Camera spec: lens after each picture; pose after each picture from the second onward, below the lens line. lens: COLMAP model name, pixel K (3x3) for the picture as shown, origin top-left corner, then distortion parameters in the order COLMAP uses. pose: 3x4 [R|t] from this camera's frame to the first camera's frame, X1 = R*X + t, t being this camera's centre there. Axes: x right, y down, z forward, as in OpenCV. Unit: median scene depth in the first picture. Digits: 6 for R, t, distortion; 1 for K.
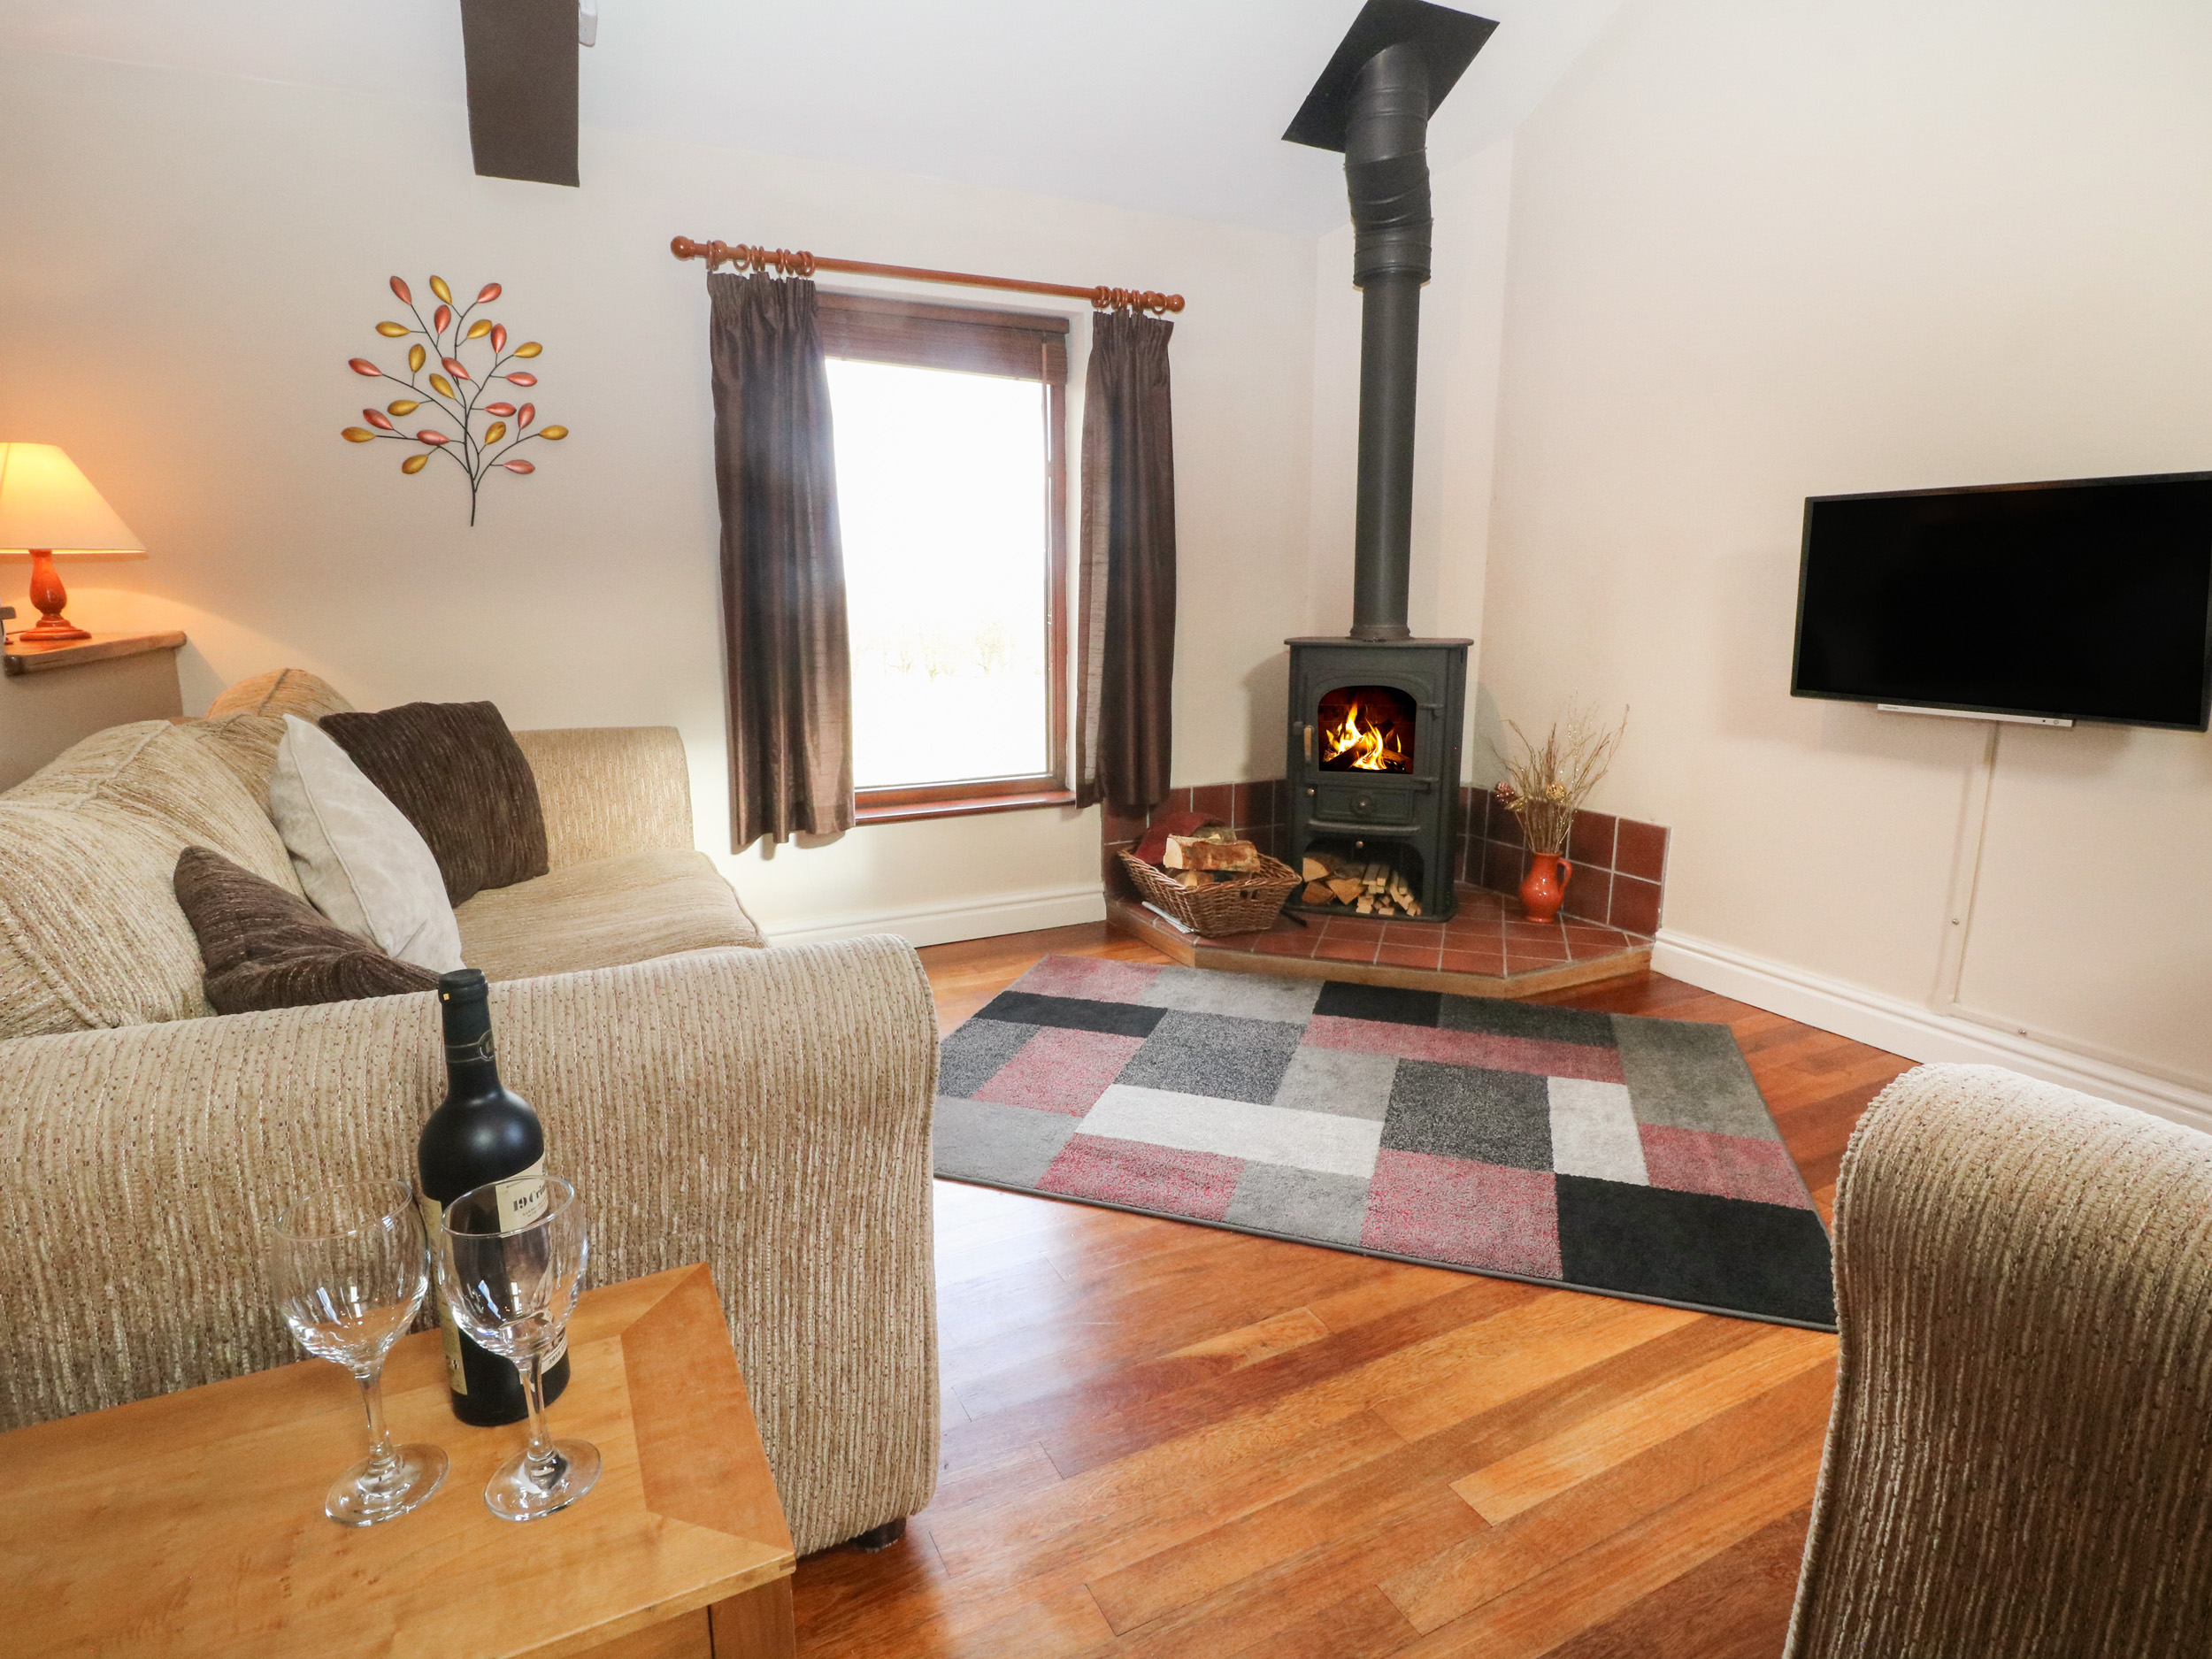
lens RADIAL K [[1150.3, 0, 1100.3], [0, 1150.3, 792.3], [0, 0, 1]] dist [-0.000077, -0.008238]
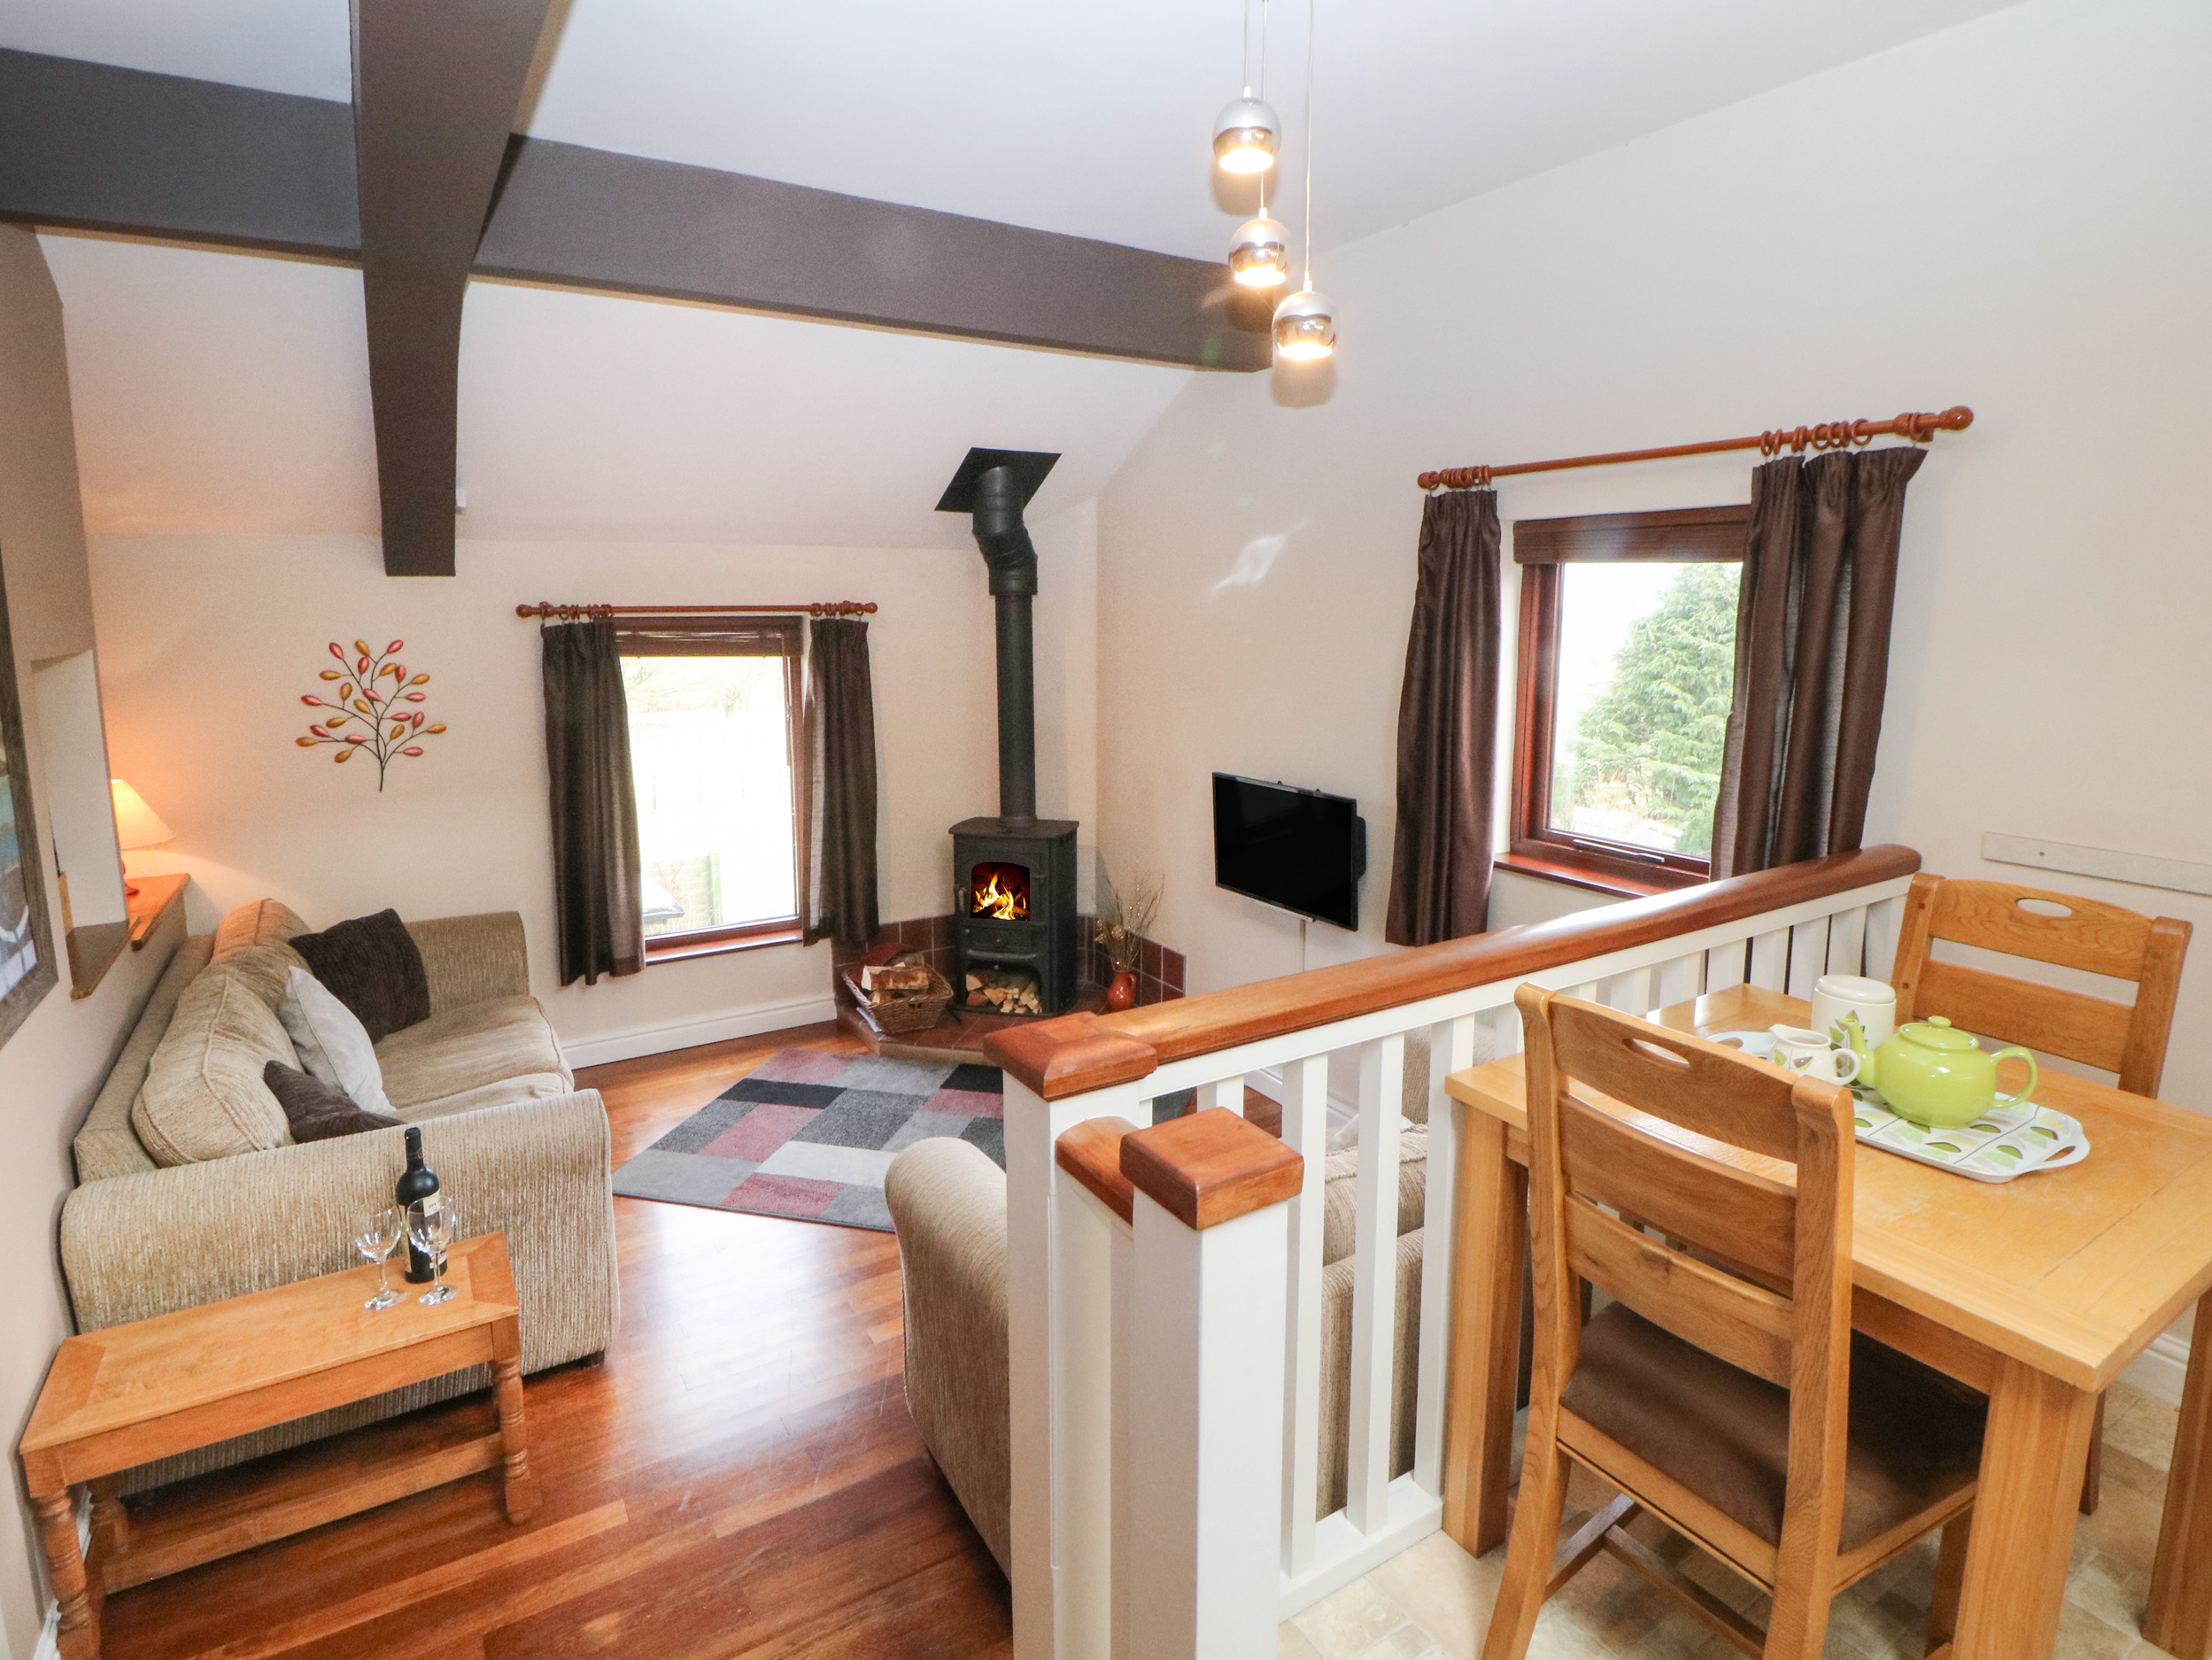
lens RADIAL K [[1150.2, 0, 1106.4], [0, 1150.2, 763.8], [0, 0, 1]] dist [-0.000077, -0.008238]
pose [[0.995542, -0.011539, 0.093614, 0.290932], [0.016022, 0.998753, -0.047284, -0.184968], [-0.092952, 0.048574, 0.994485, -0.650764]]
